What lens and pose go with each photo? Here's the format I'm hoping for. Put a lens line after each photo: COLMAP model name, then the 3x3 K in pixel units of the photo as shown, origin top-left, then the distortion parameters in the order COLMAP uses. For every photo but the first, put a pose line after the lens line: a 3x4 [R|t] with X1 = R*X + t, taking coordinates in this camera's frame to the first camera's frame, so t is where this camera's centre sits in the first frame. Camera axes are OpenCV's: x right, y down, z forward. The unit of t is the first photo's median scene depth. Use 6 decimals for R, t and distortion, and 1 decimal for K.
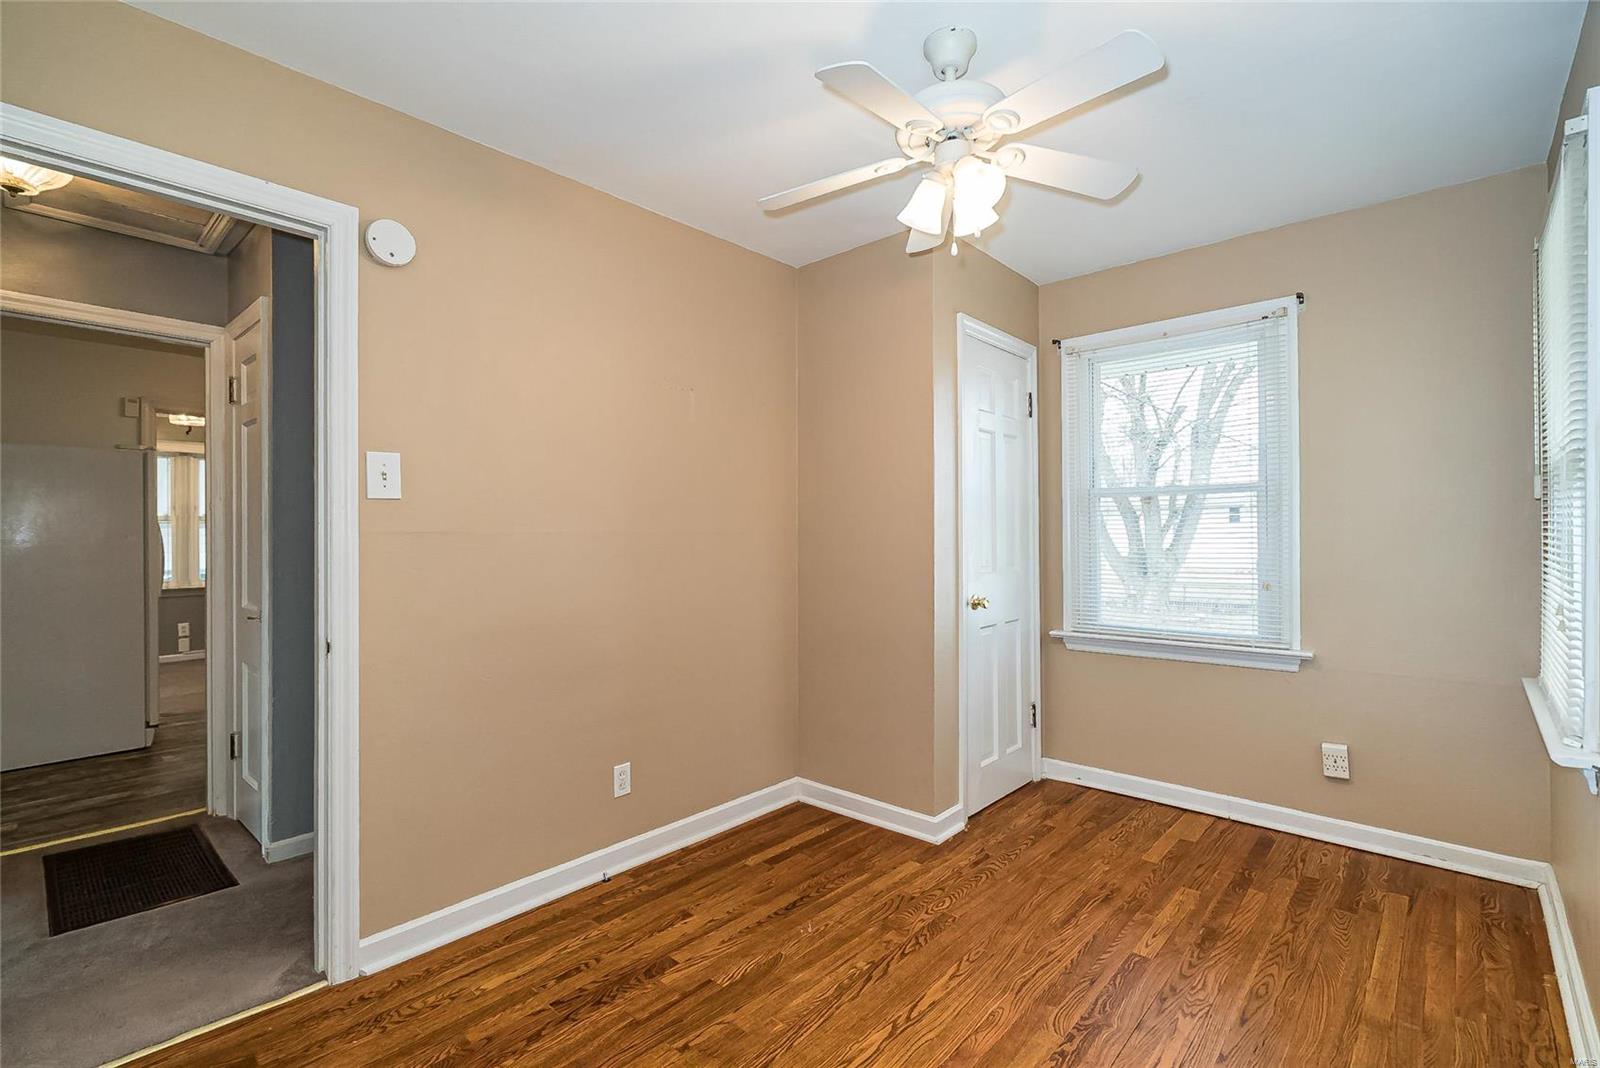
lens RADIAL K [[709.5, 0, 803.9], [0, 709.5, 536.0], [0, 0, 1]] dist [-0.003163, -0.000031]
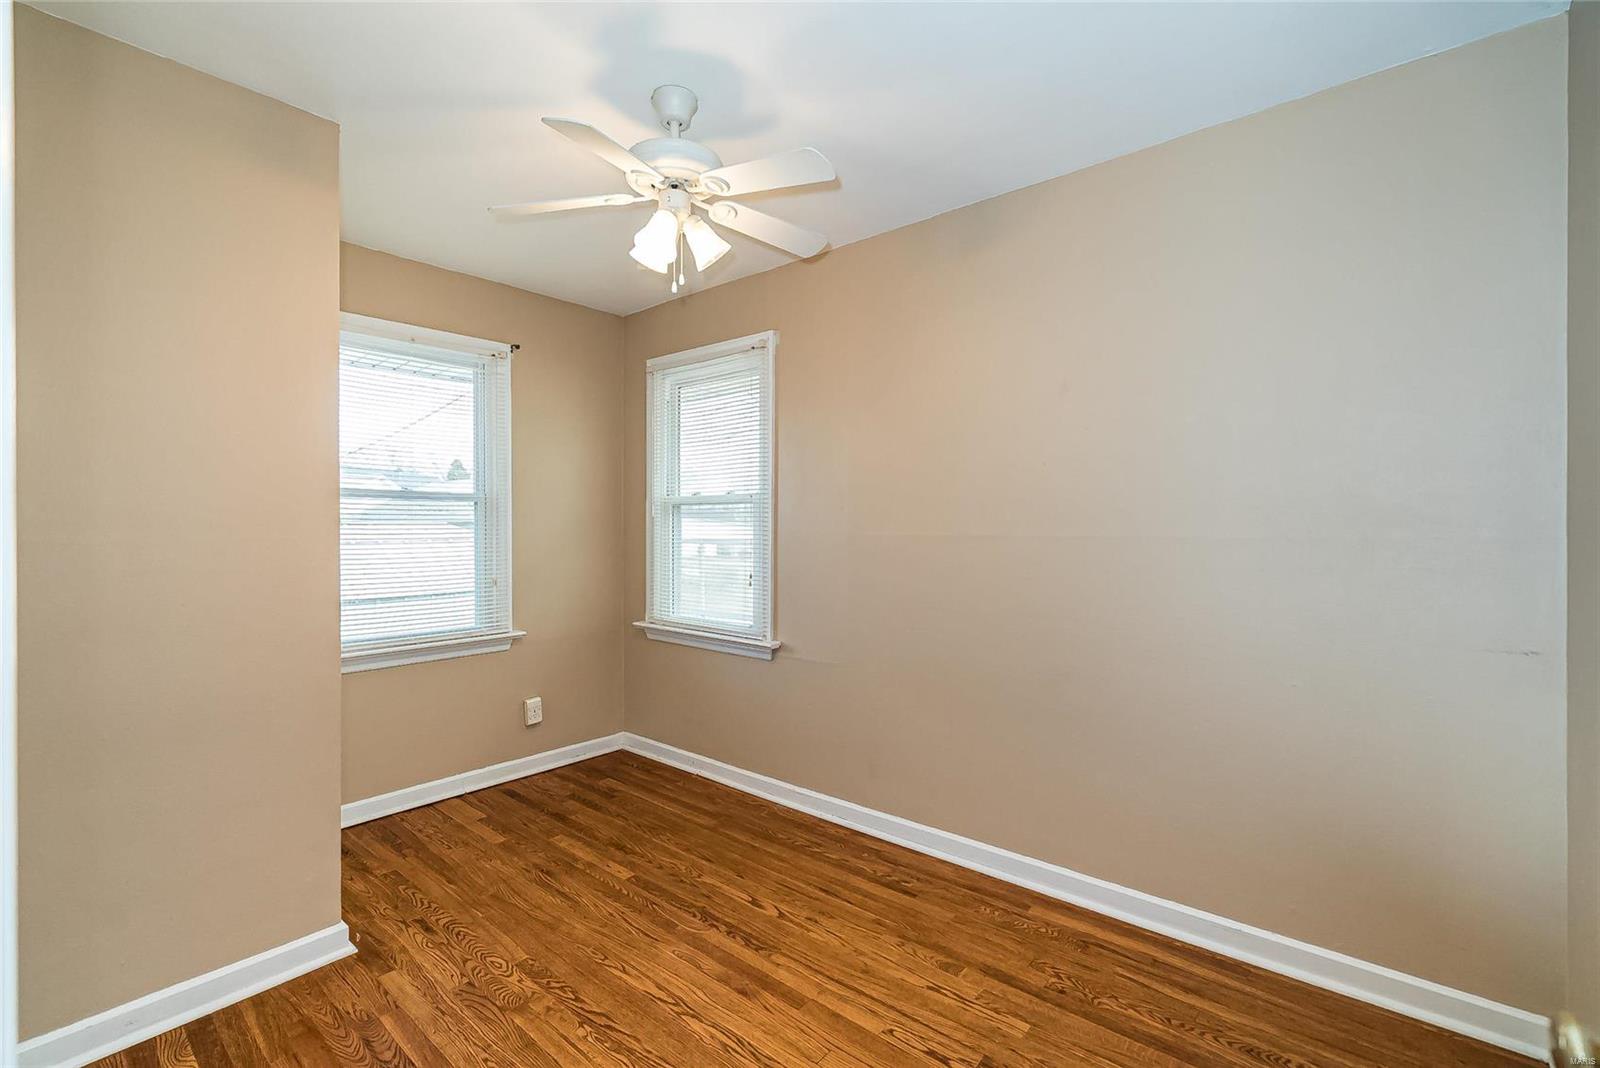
lens RADIAL K [[709.5, 0, 803.9], [0, 709.5, 536.0], [0, 0, 1]] dist [-0.003163, -0.000031]
pose [[-0.020539, -0.008600, 0.999752, -0.651267], [0.009312, 0.999918, 0.008793, -0.016604], [-0.999746, 0.009490, -0.020457, 0.594141]]
